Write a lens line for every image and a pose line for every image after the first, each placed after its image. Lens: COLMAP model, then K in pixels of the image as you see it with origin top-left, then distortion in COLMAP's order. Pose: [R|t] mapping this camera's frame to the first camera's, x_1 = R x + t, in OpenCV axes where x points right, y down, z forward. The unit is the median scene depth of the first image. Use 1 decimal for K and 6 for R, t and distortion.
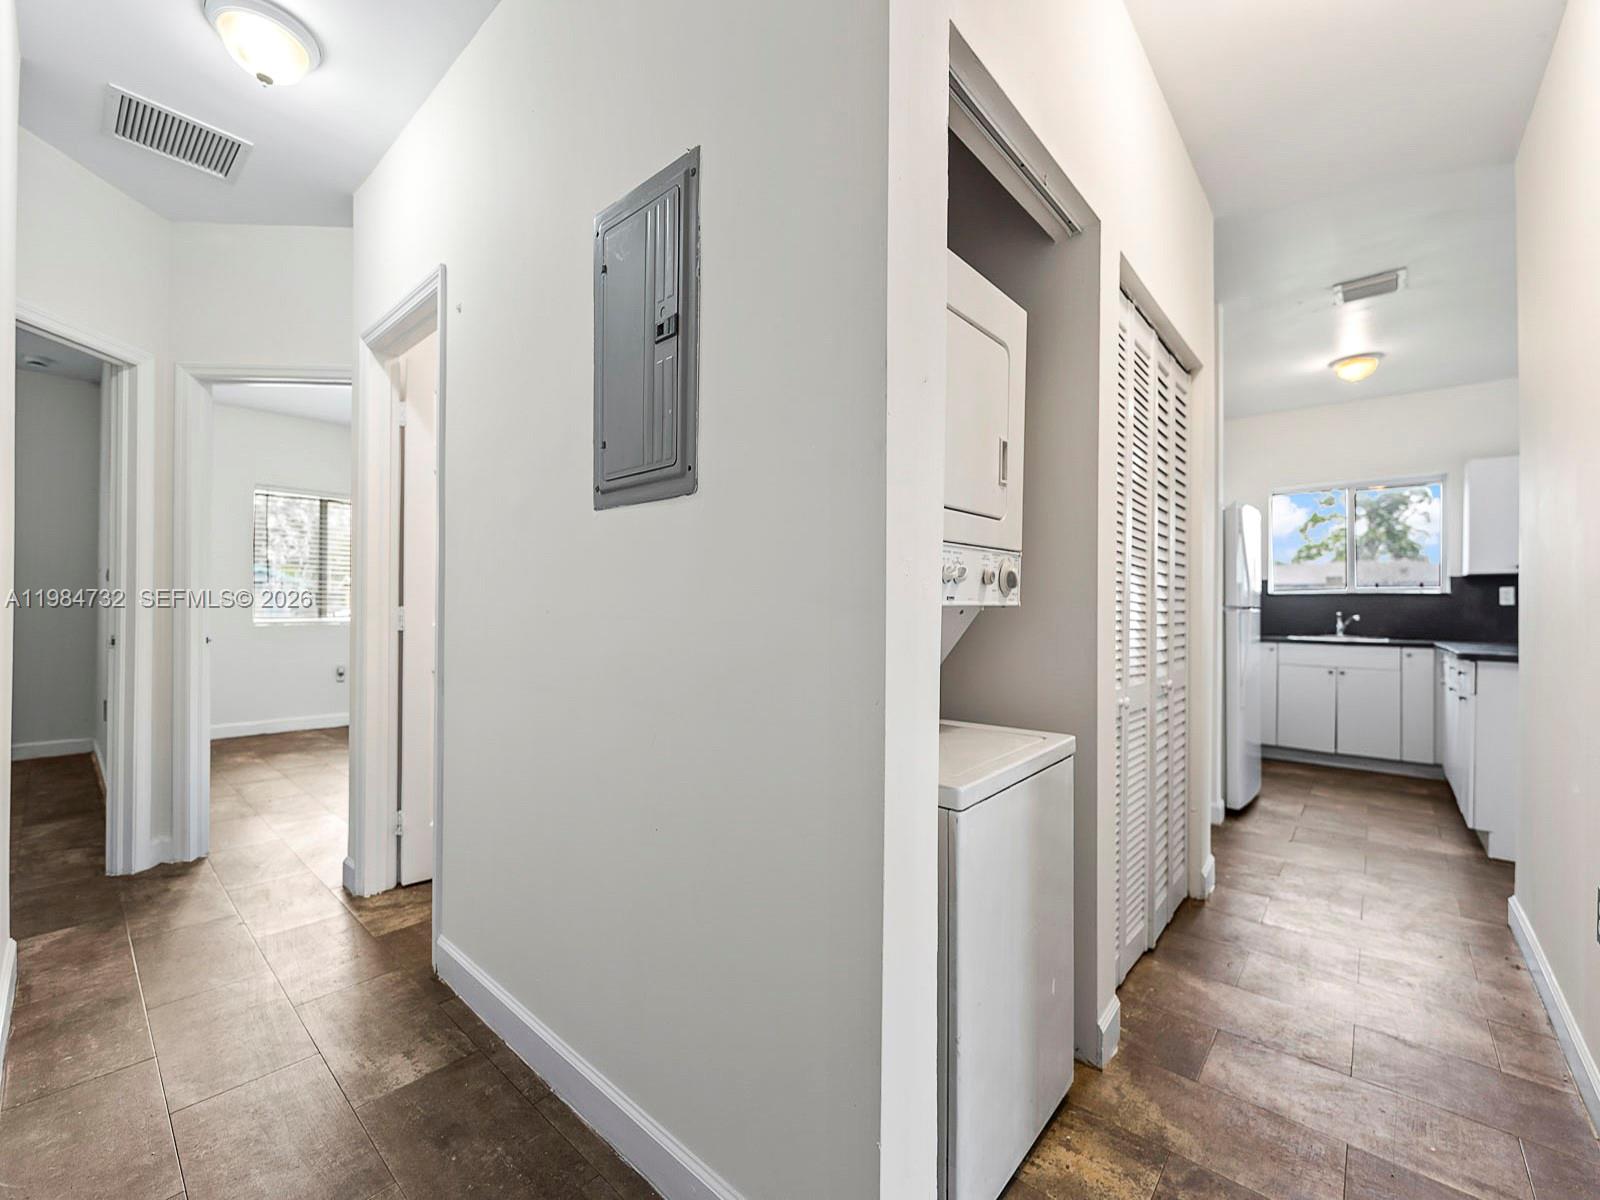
lens RADIAL K [[656.1, 0, 777.5], [0, 656.1, 607.9], [0, 0, 1]] dist [-0.001704, -0.000645]
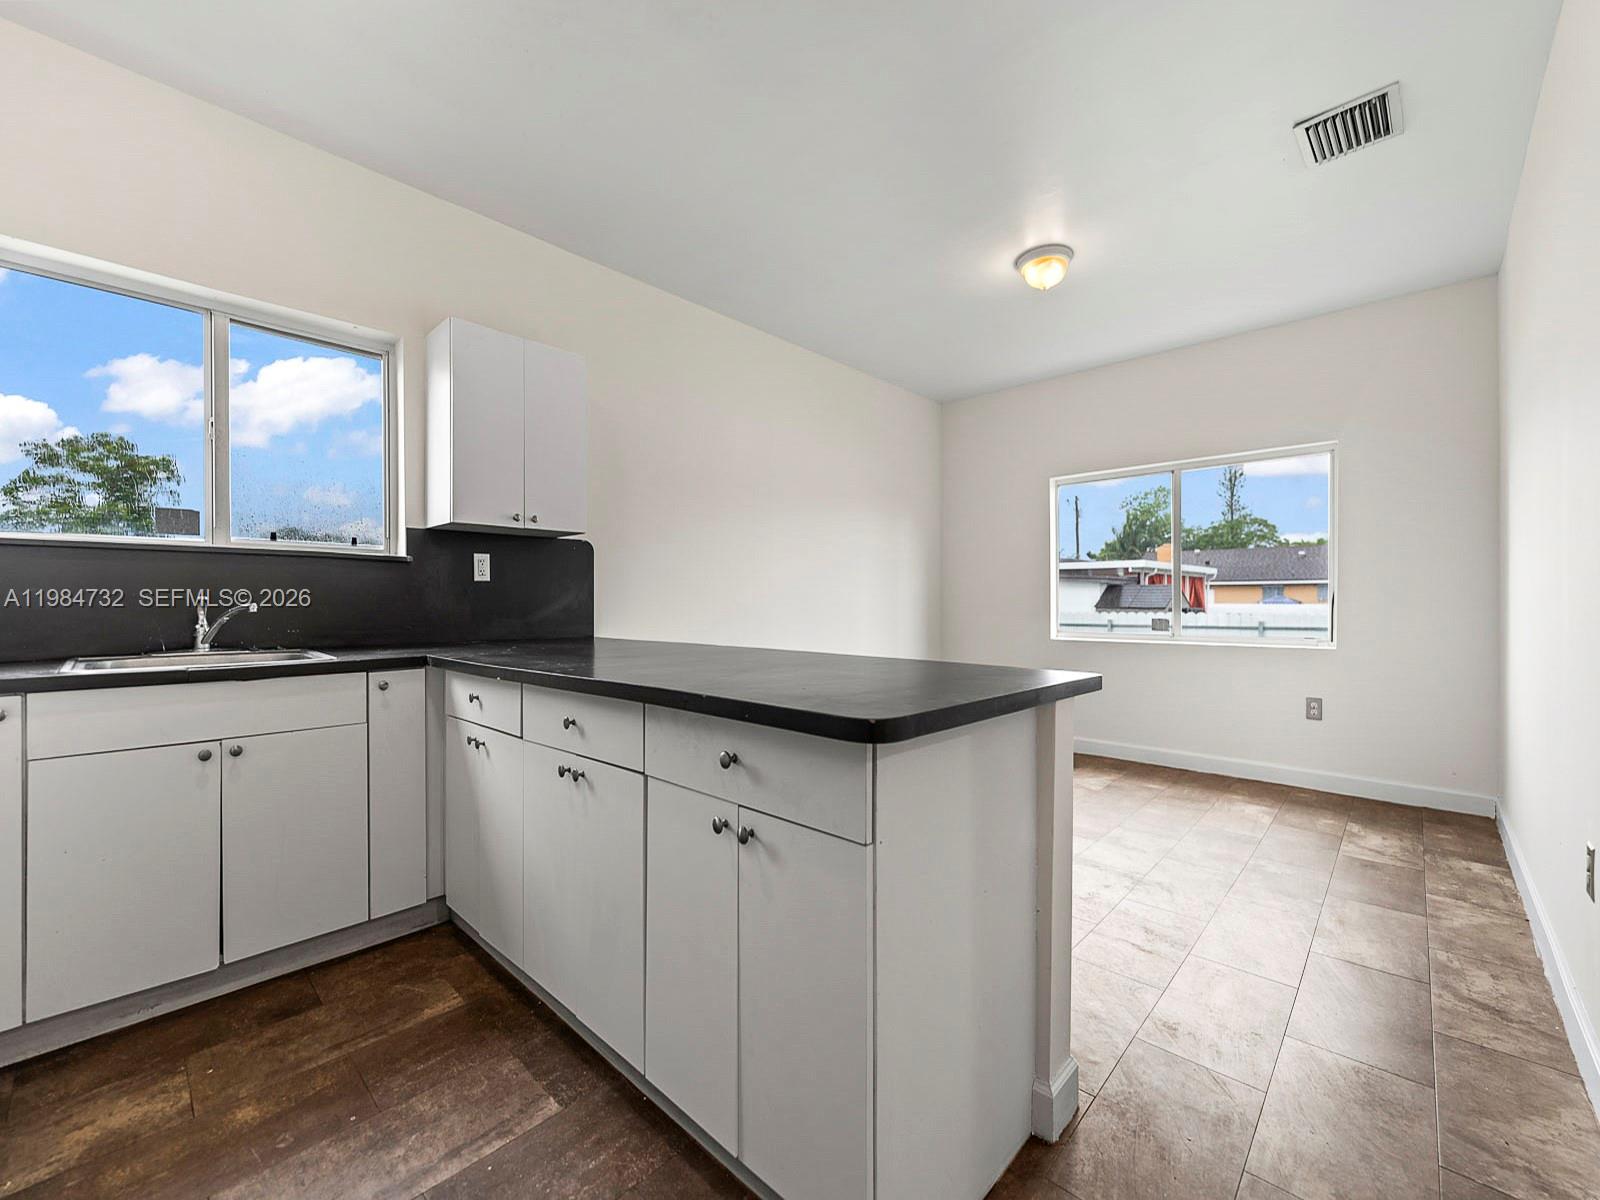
lens RADIAL K [[656.1, 0, 811.2], [0, 656.1, 604.6], [0, 0, 1]] dist [-0.001704, -0.000645]
pose [[-0.001560, -0.010122, 0.999948, 0.480596], [0.006614, 0.999927, 0.010132, 0.012397], [-0.999977, 0.006630, -0.001492, 0.662322]]
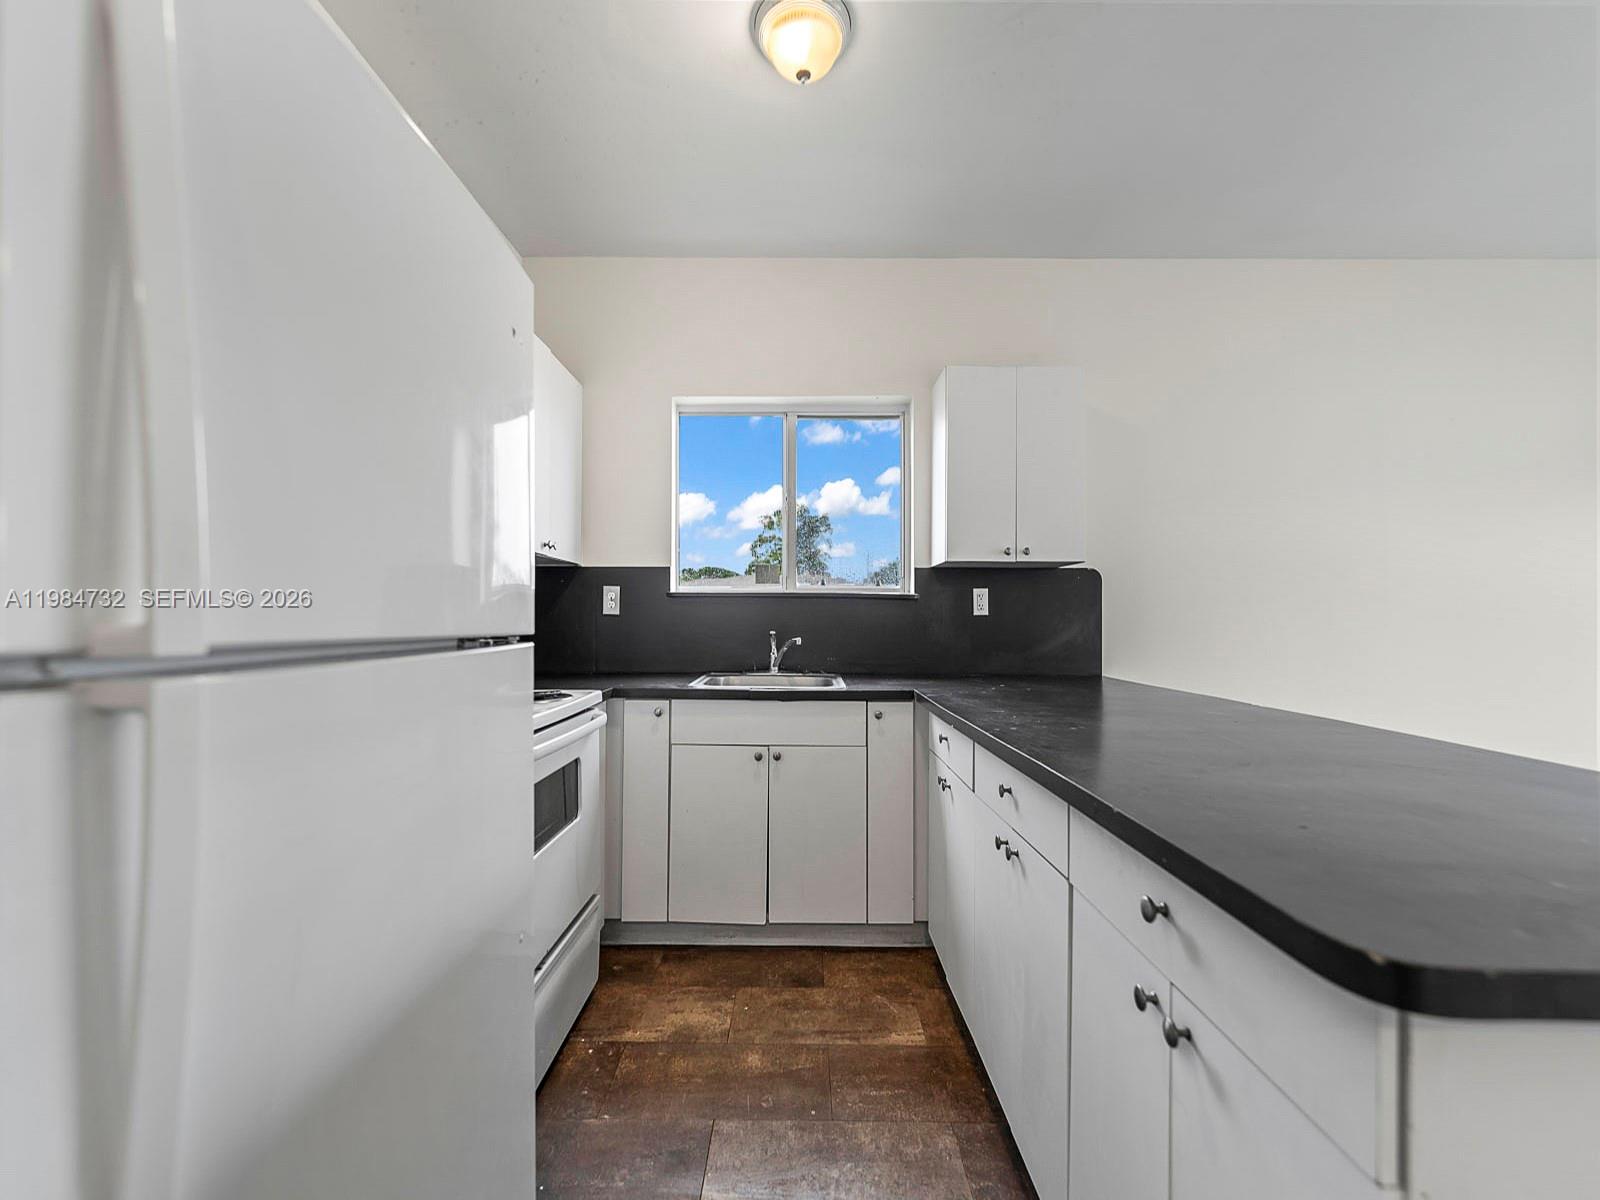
lens RADIAL K [[656.1, 0, 794.5], [0, 656.1, 605.1], [0, 0, 1]] dist [-0.001704, -0.000645]
pose [[0.739906, 0.011440, 0.672613, 0.542231], [0.001657, 0.999821, -0.018829, -0.002847], [-0.672708, 0.015046, 0.739755, 0.629185]]
